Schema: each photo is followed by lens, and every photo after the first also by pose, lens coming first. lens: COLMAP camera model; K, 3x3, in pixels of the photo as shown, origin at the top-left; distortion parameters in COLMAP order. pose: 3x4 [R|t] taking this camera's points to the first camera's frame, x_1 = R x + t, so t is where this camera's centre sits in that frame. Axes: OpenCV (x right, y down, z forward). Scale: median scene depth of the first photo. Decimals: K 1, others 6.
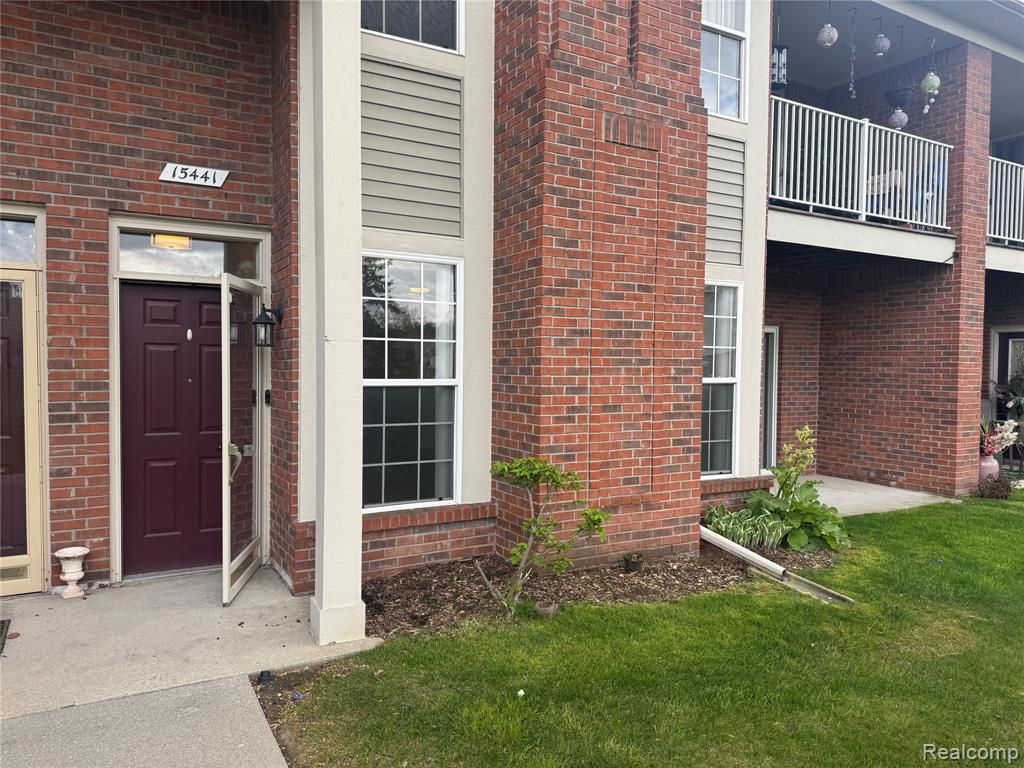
lens RADIAL K [[708.1, 0, 507.9], [0, 708.1, 389.3], [0, 0, 1]] dist [0.048746, -0.053852]
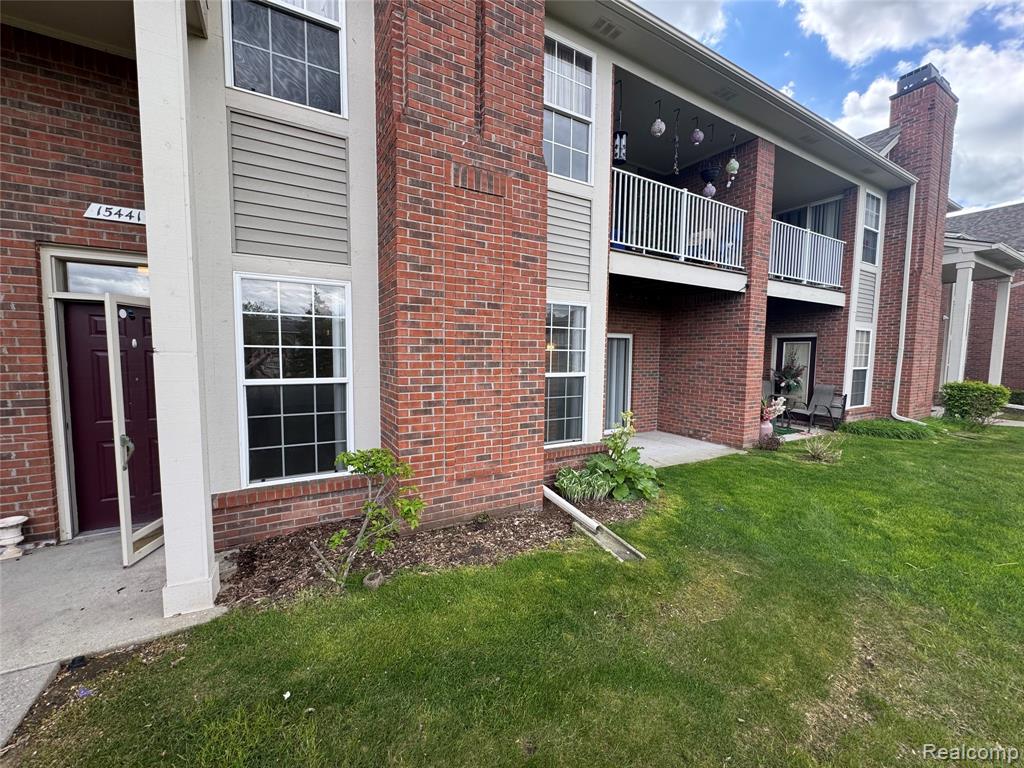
lens RADIAL K [[409.4, 0, 506.1], [0, 409.4, 384.4], [0, 0, 1]] dist [-0.005540, 0.000787]
pose [[0.999969, 0.000107, 0.007894, 0.214736], [-0.000423, 0.999202, 0.039934, -0.032944], [-0.007883, -0.039936, 0.999171, 0.272130]]
